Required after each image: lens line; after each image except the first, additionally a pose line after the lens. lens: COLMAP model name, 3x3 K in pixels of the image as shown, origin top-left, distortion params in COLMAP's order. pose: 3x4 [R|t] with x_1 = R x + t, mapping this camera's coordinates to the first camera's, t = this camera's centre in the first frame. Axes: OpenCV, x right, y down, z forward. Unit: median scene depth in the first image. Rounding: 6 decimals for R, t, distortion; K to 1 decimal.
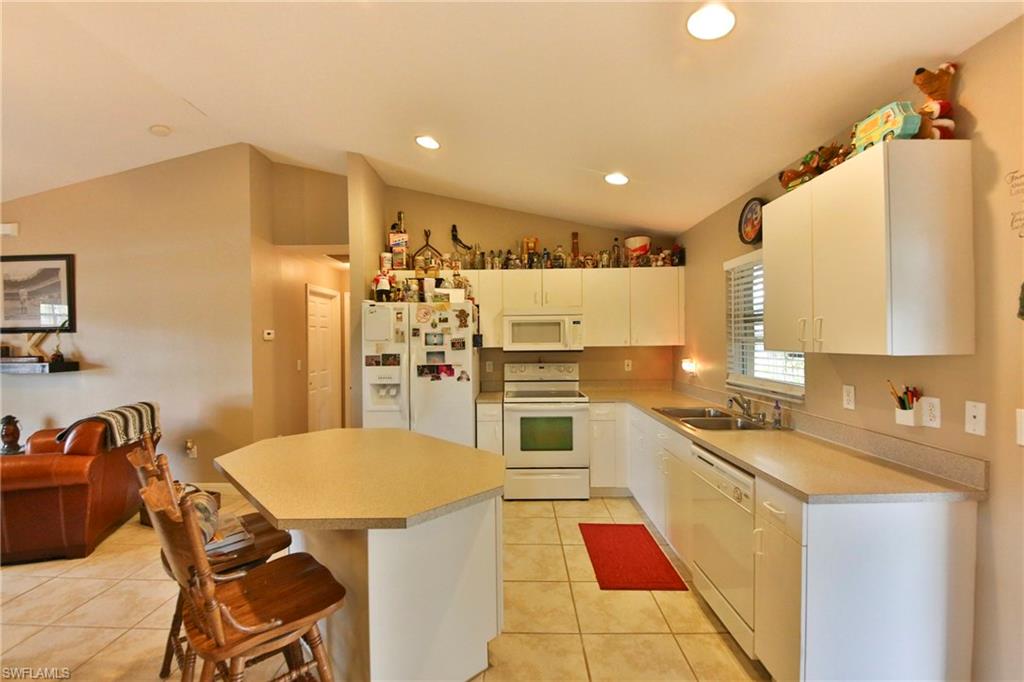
lens RADIAL K [[433.6, 0, 507.7], [0, 433.6, 341.6], [0, 0, 1]] dist [0.000177, -0.010497]
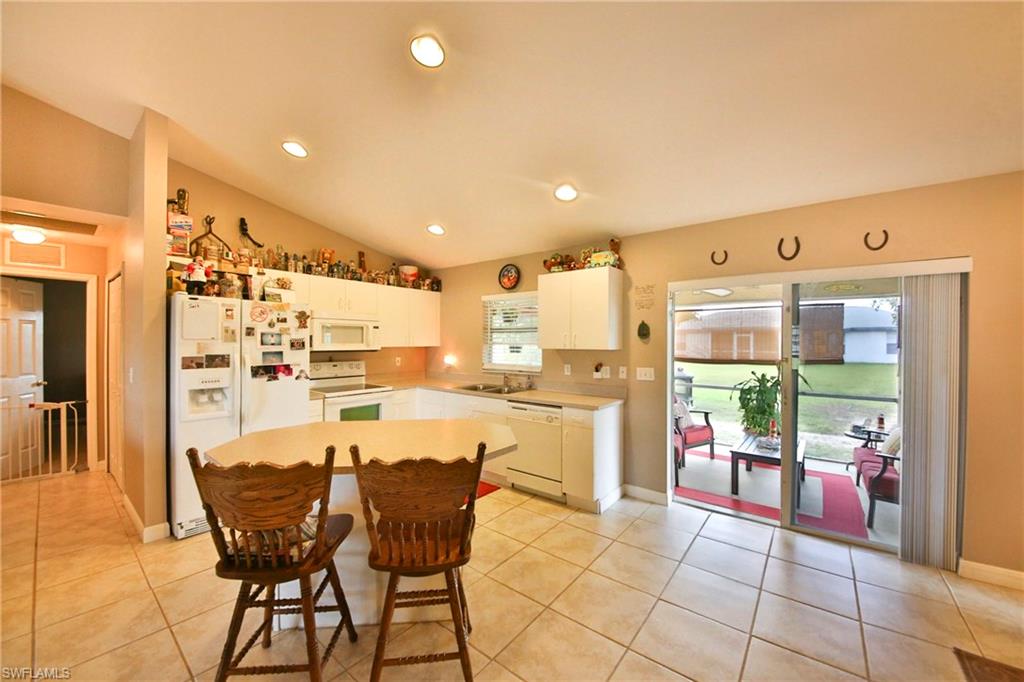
lens RADIAL K [[379.2, 0, 513.5], [0, 379.2, 343.7], [0, 0, 1]] dist [0.022887, -0.027535]
pose [[0.600968, 0.008765, 0.799225, -0.531133], [-0.007811, 0.999957, -0.005093, 0.005158], [-0.799235, -0.003182, 0.601011, 0.037306]]
